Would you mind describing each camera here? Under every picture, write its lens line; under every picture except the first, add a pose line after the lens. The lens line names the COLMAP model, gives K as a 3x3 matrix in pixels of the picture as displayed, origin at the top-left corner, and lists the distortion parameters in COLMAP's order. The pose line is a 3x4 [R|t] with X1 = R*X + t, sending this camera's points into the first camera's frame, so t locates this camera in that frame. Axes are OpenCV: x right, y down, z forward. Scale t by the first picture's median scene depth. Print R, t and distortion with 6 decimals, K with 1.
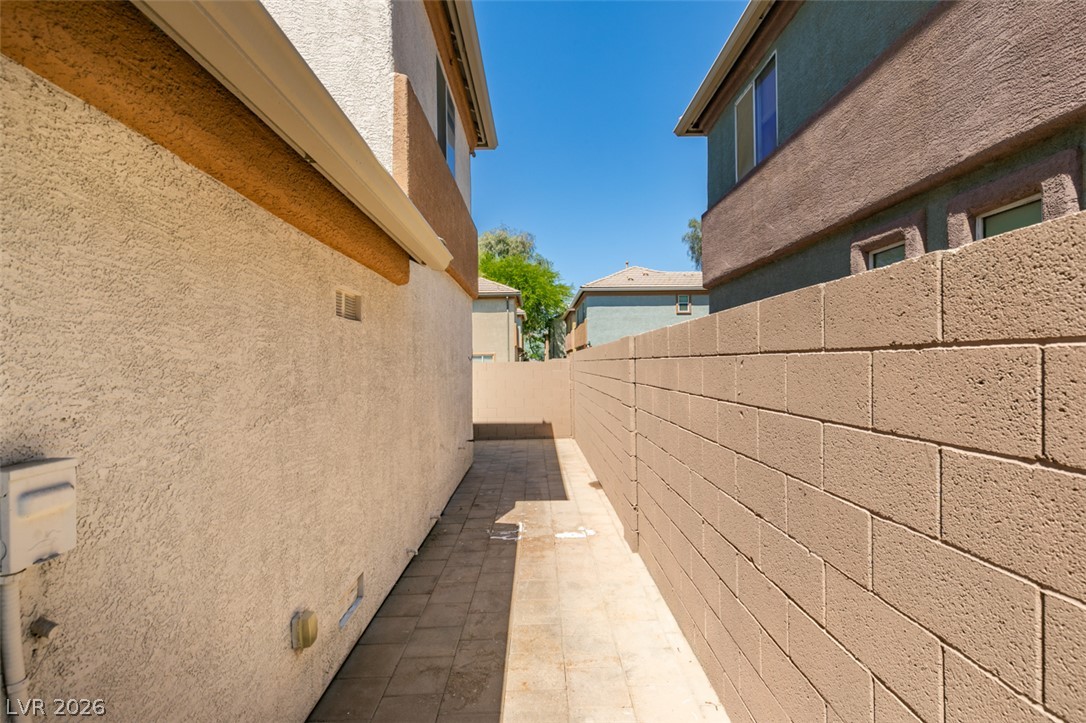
lens RADIAL K [[487.3, 0, 540.3], [0, 487.3, 365.5], [0, 0, 1]] dist [0.004073, -0.001719]
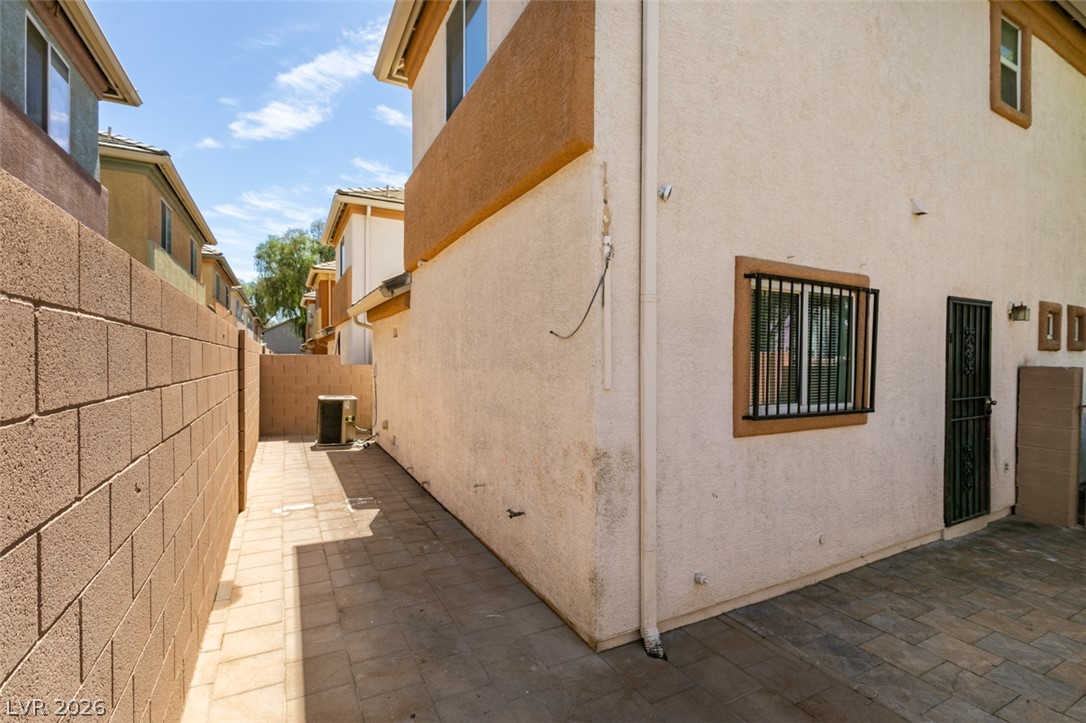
lens RADIAL K [[487.3, 0, 549.0], [0, 487.3, 365.7], [0, 0, 1]] dist [0.004073, -0.001719]
pose [[-0.881611, 0.017179, -0.471664, 0.110784], [0.007718, 0.999728, 0.021986, 0.007429], [0.471913, 0.015743, -0.881504, 3.246544]]
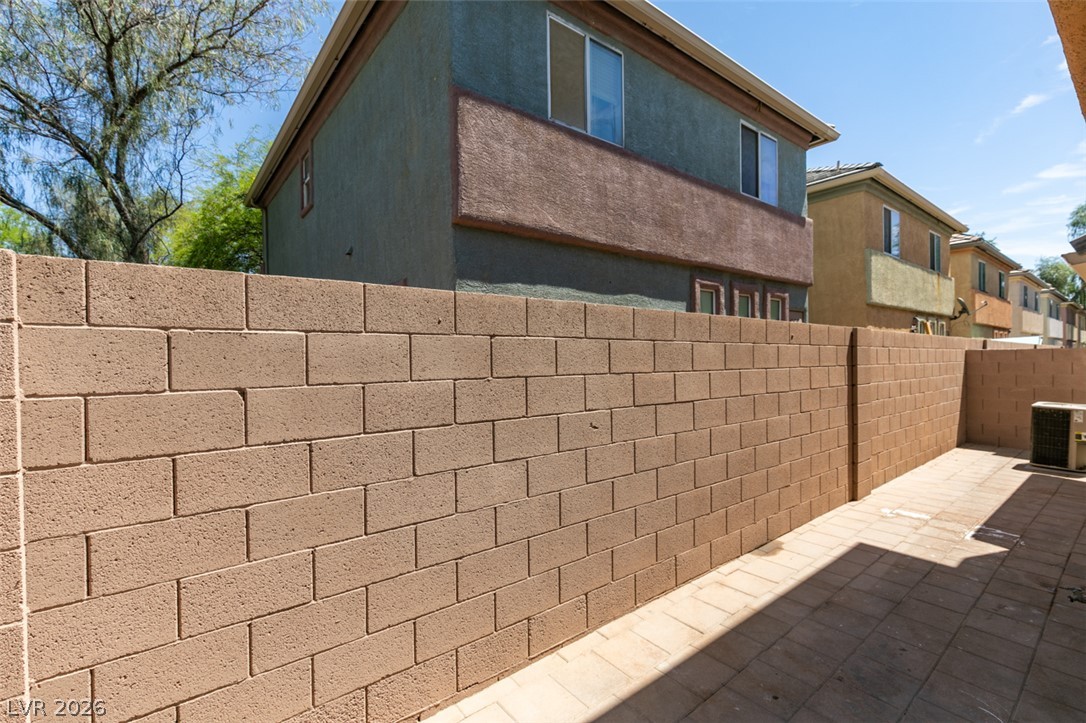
lens RADIAL K [[487.3, 0, 532.8], [0, 487.3, 369.8], [0, 0, 1]] dist [0.004073, -0.001719]
pose [[-0.613896, 0.005967, 0.789364, -0.382050], [0.021507, 0.999727, 0.009169, 0.021522], [-0.789094, 0.022605, -0.613856, 3.265070]]
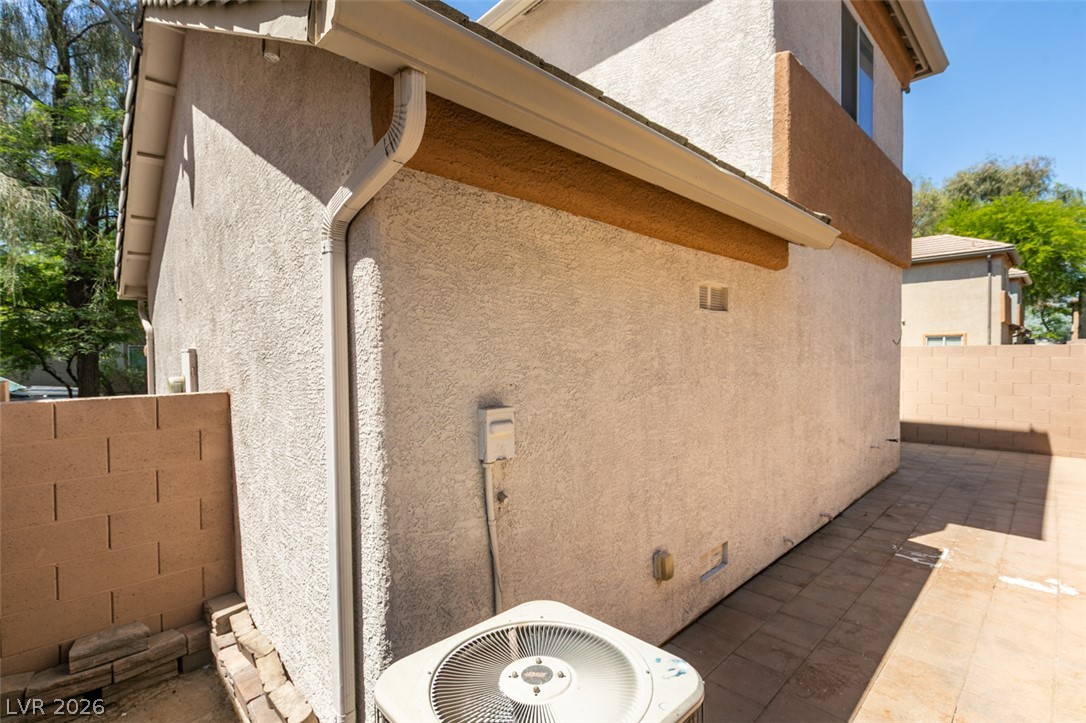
lens RADIAL K [[487.3, 0, 533.6], [0, 487.3, 368.3], [0, 0, 1]] dist [0.004073, -0.001719]
pose [[0.677703, 0.028678, -0.734776, 0.125580], [0.000130, 0.999235, 0.039120, -0.006291], [0.735336, -0.026608, 0.677181, -0.045299]]
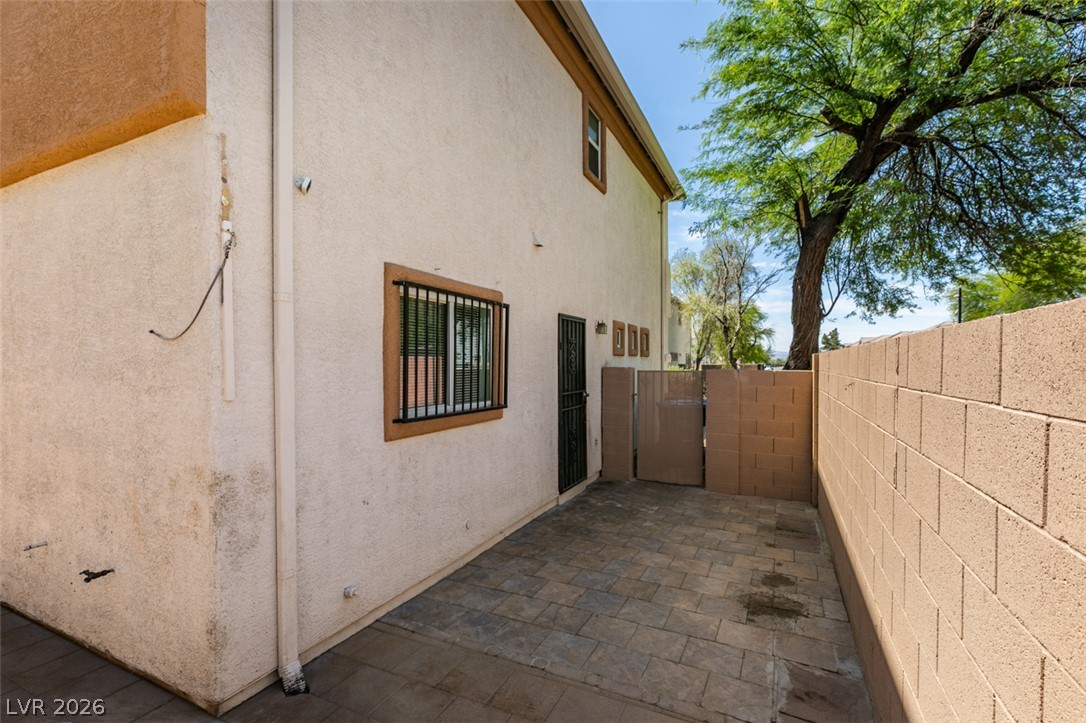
lens RADIAL K [[487.3, 0, 547.0], [0, 487.3, 365.4], [0, 0, 1]] dist [0.004073, -0.001719]
pose [[-0.434894, 0.020238, -0.900254, 0.051270], [0.009218, 0.999795, 0.018022, 0.006593], [0.900434, -0.000460, -0.434992, 3.297122]]
